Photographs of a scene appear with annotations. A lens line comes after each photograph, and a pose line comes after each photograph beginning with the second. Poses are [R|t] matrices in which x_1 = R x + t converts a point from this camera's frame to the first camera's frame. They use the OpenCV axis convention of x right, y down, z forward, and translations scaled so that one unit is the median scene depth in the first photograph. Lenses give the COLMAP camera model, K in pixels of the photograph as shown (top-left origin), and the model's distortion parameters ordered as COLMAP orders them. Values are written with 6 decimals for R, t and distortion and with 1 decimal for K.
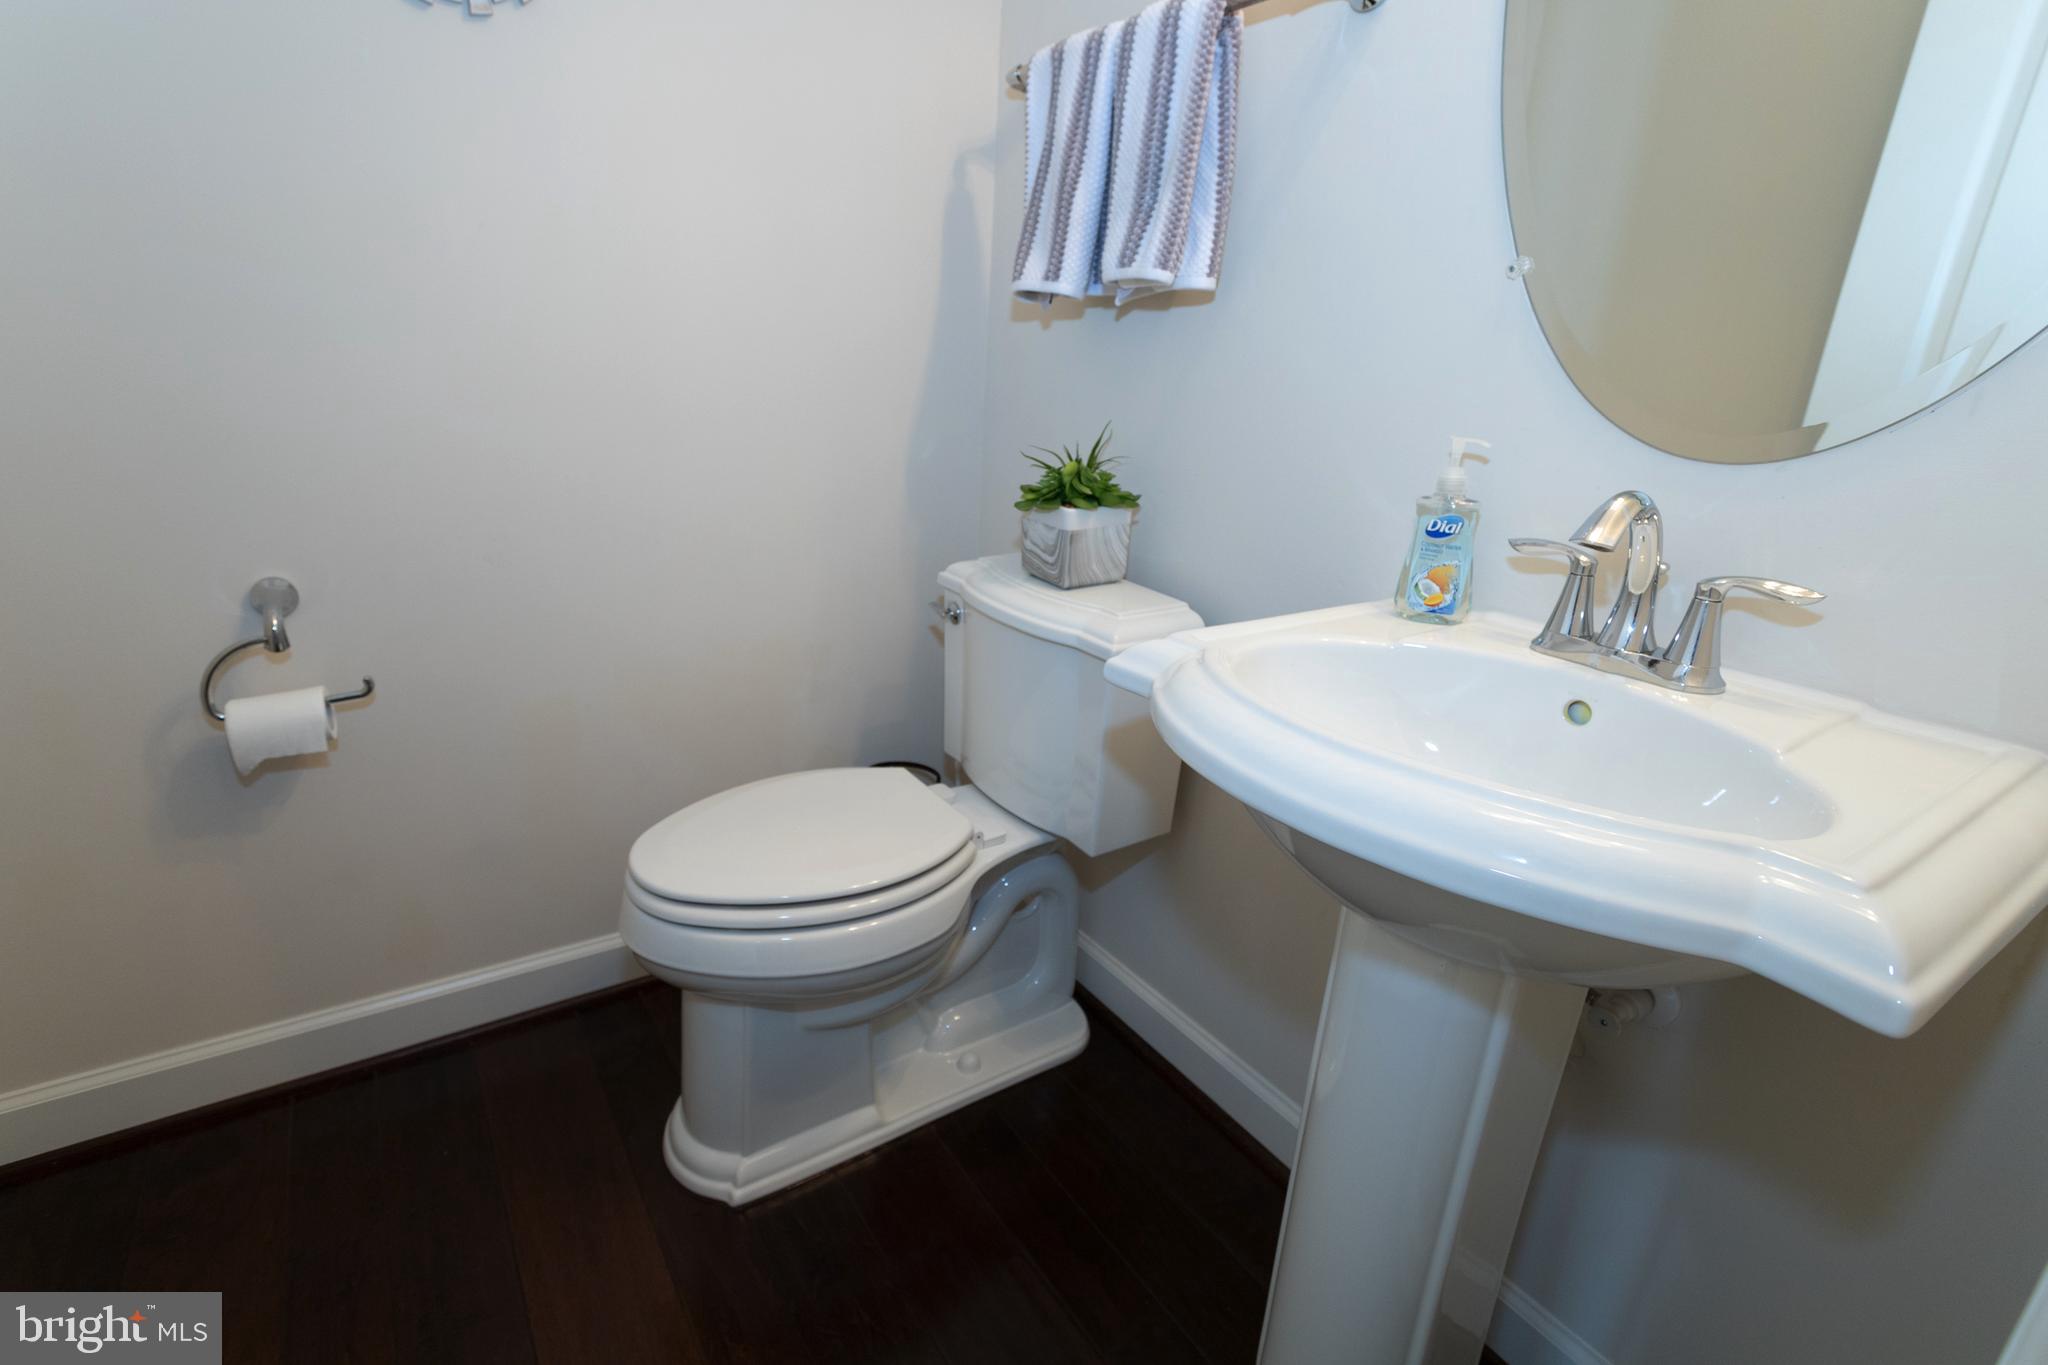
lens RADIAL K [[968.8, 0, 1021.7], [0, 968.8, 671.4], [0, 0, 1]] dist [0.003136, 0.000772]
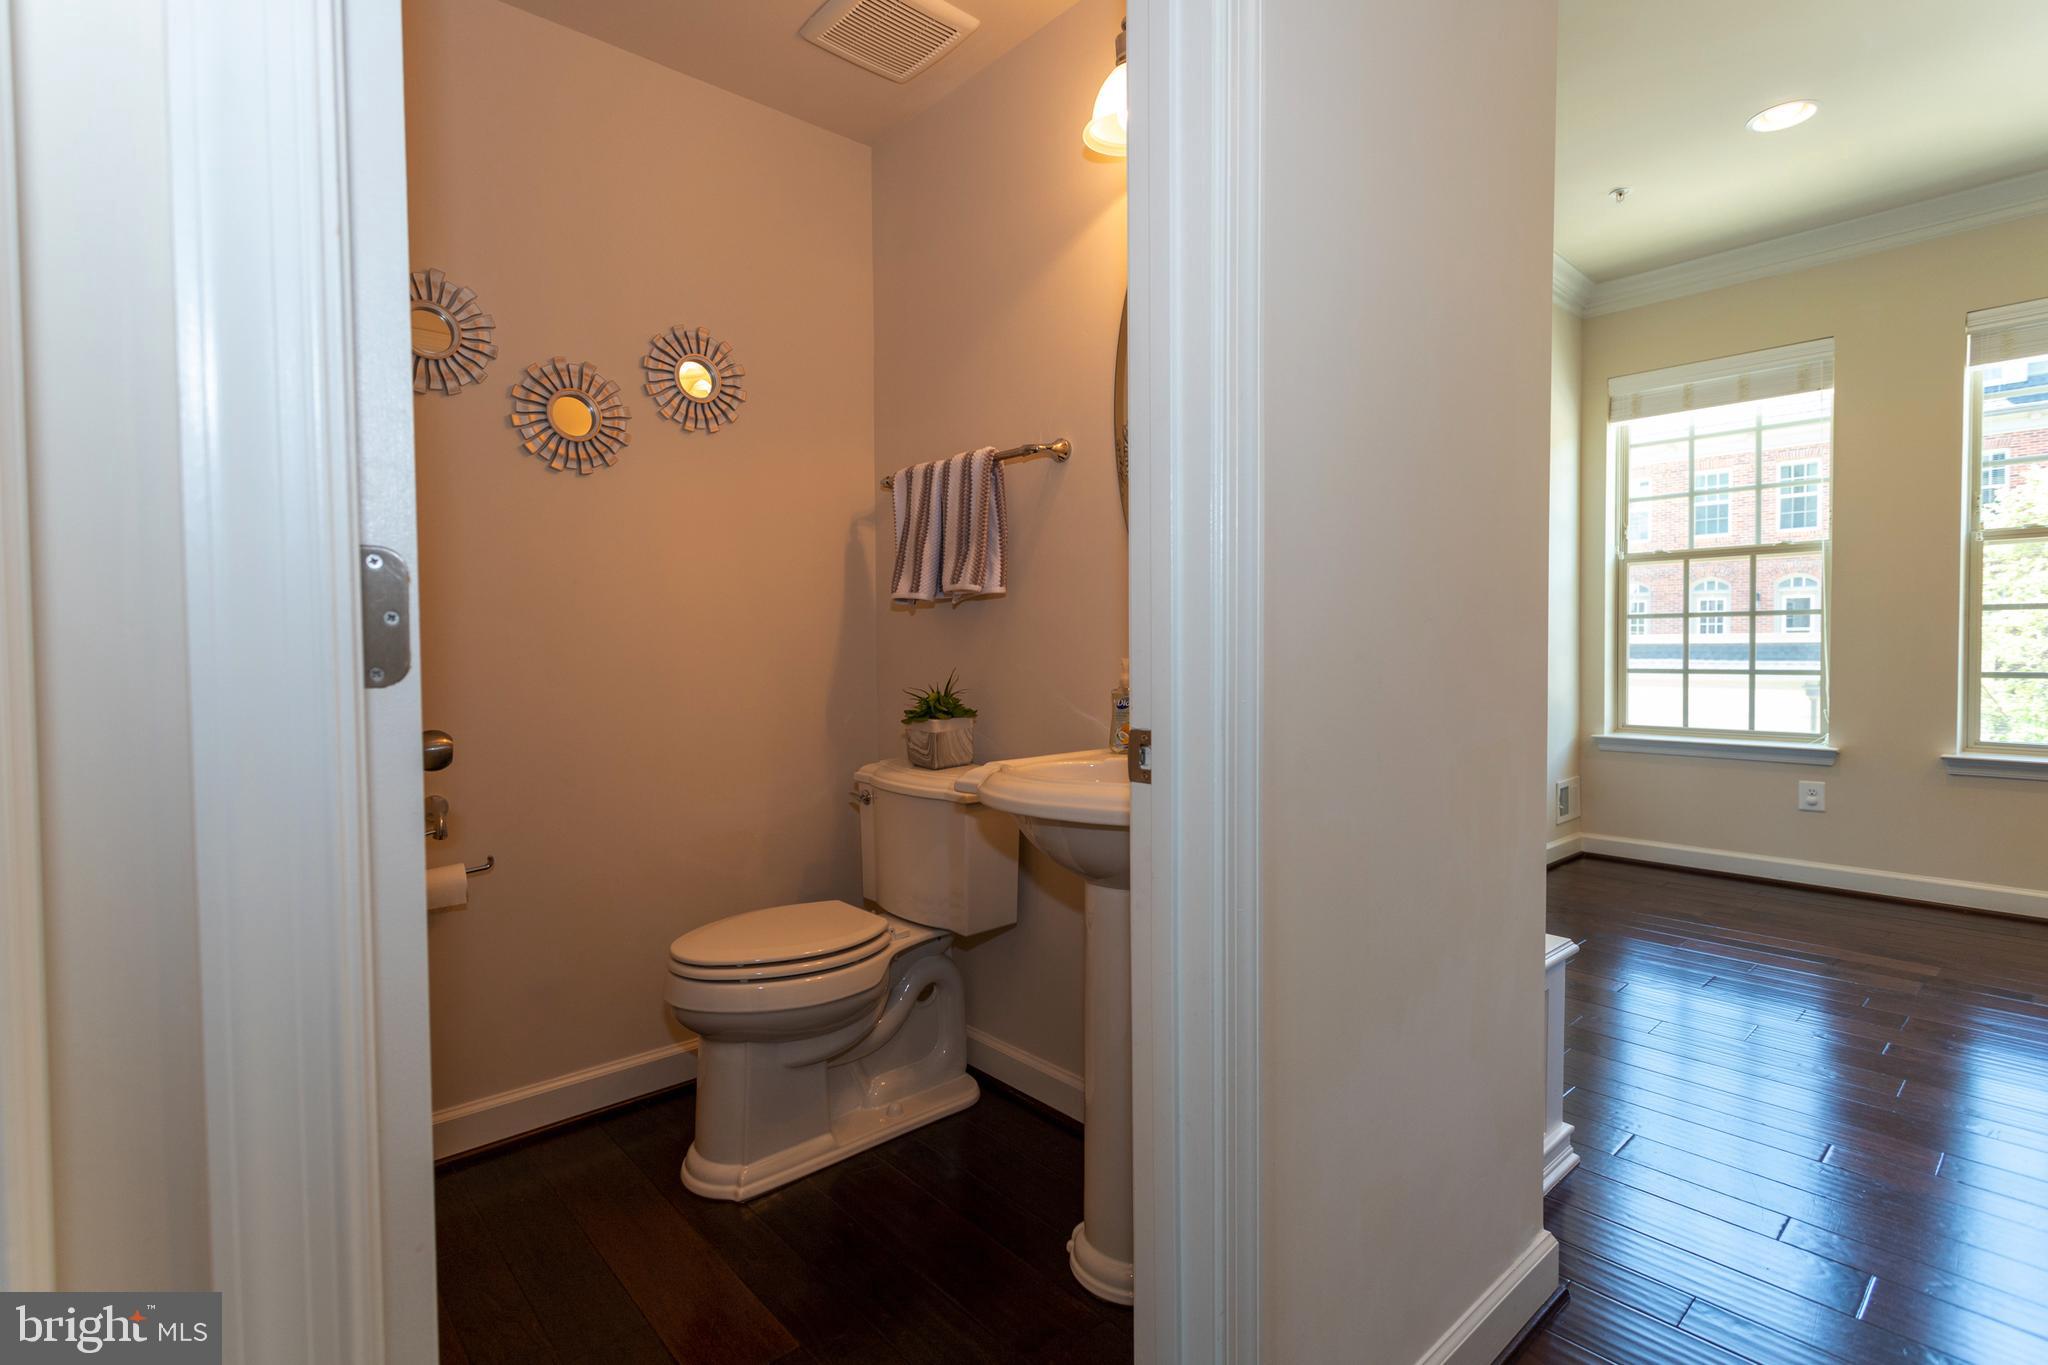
lens RADIAL K [[968.0, 0, 1031.5], [0, 968.0, 681.3], [0, 0, 1]] dist [-0.024714, 0.000168]
pose [[0.988502, -0.065427, 0.136317, -0.008249], [0.099409, 0.960519, -0.259849, 0.212118], [-0.113933, 0.270412, 0.955979, -0.611500]]
